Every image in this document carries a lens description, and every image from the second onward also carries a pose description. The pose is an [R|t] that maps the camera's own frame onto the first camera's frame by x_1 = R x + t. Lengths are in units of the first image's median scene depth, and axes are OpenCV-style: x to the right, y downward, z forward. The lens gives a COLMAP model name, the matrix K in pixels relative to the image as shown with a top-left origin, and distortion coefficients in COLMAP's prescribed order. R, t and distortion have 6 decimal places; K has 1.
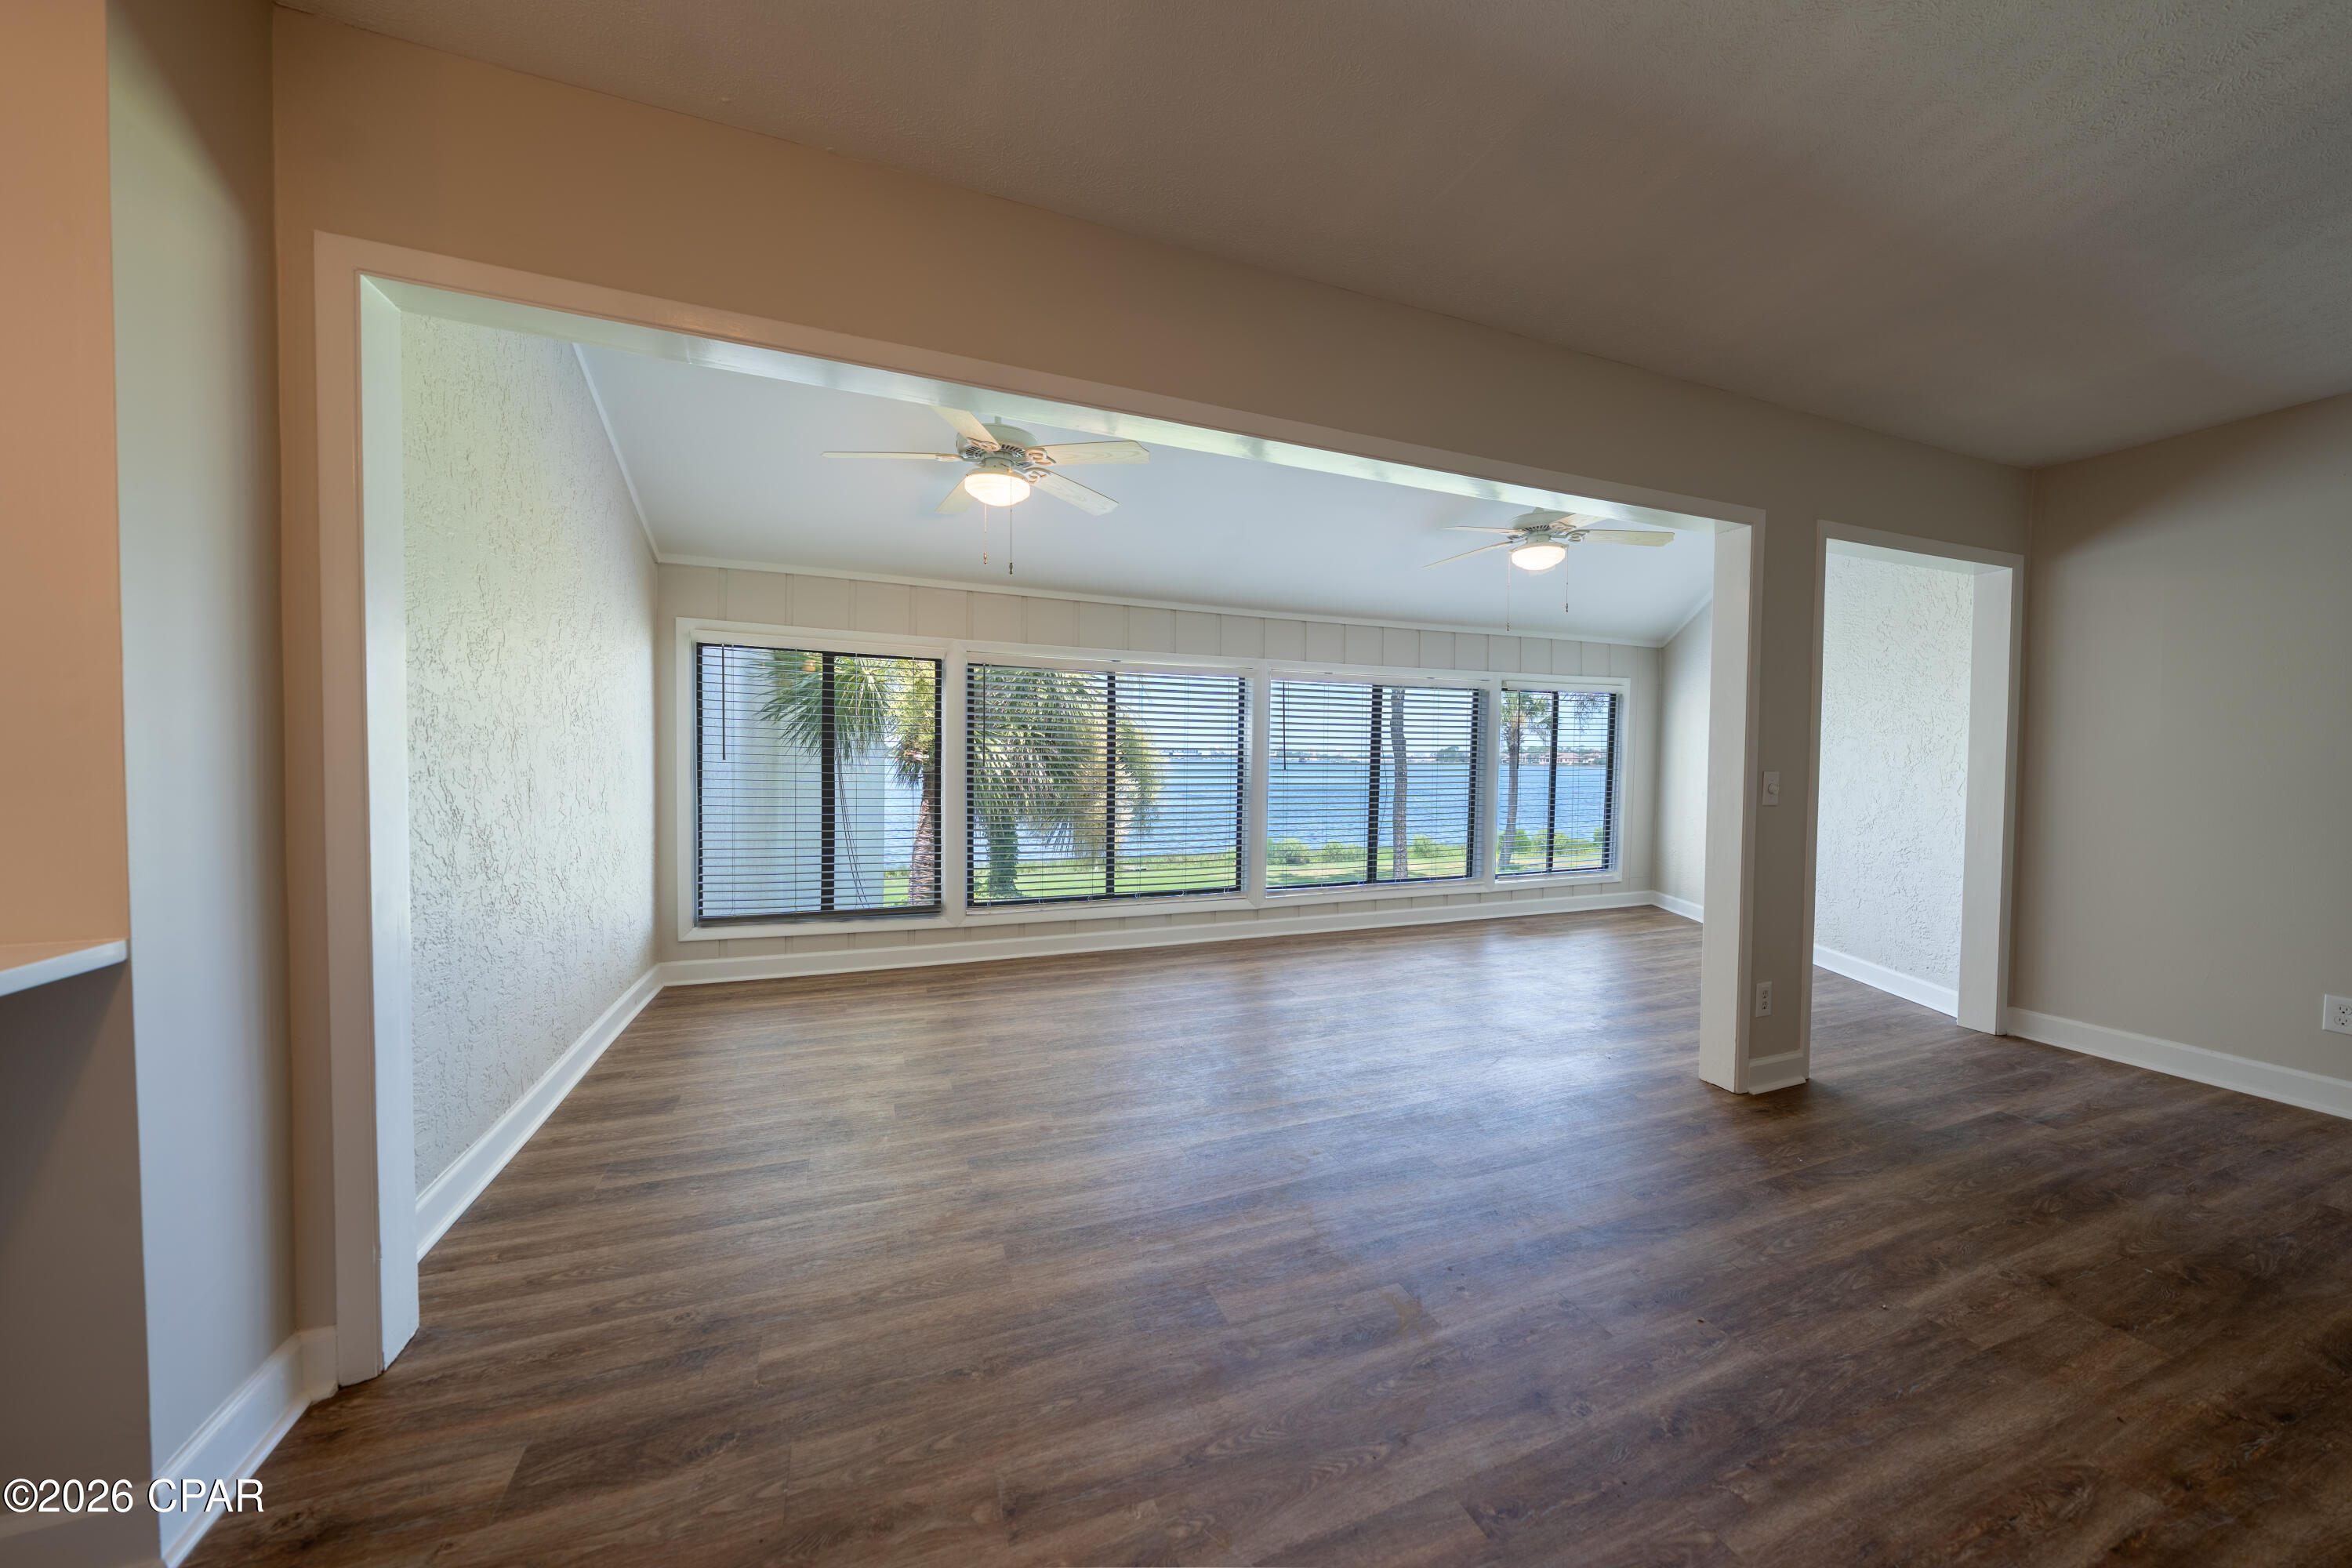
lens RADIAL K [[802.7, 0, 1176.2], [0, 802.7, 777.9], [0, 0, 1]] dist [-0.002437, 0.000348]
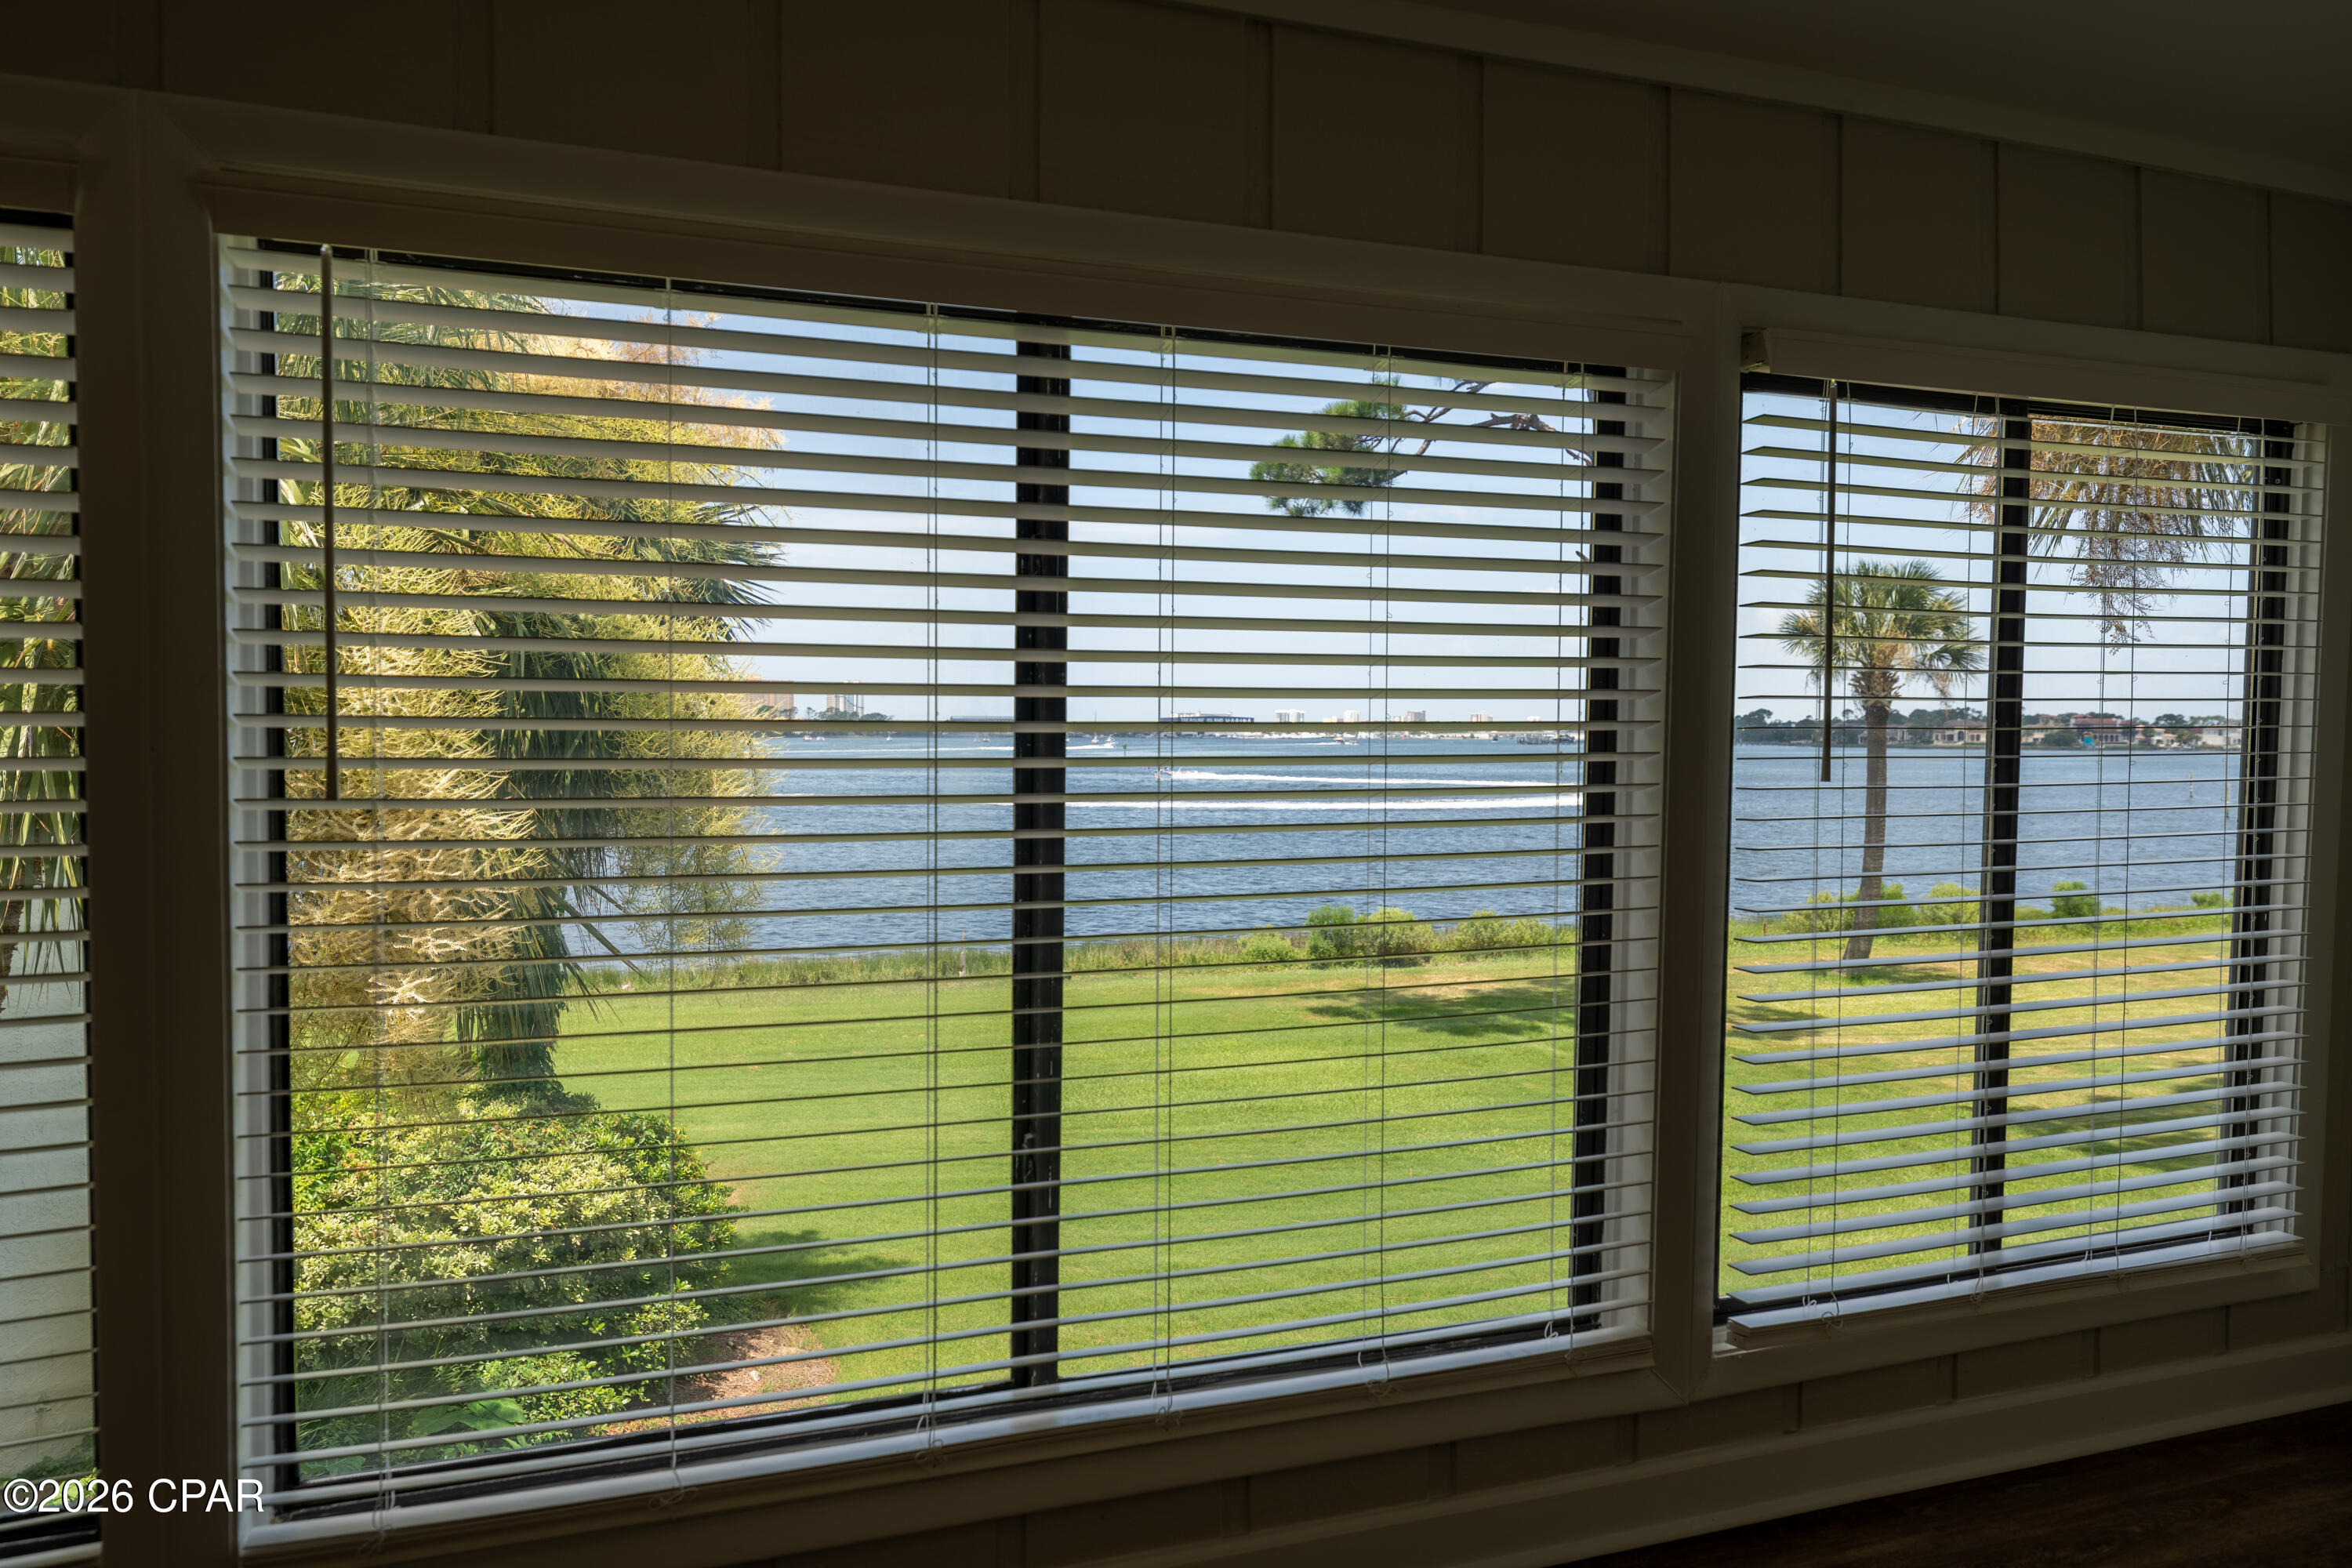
lens RADIAL K [[1594.3, 0, 1183.2], [0, 1594.3, 775.3], [0, 0, 1]] dist [0.004927, 0.003769]
pose [[0.999627, -0.000383, -0.027315, 0.429271], [0.000590, 0.999971, 0.007567, -0.024182], [0.027312, -0.007580, 0.999598, 0.946891]]
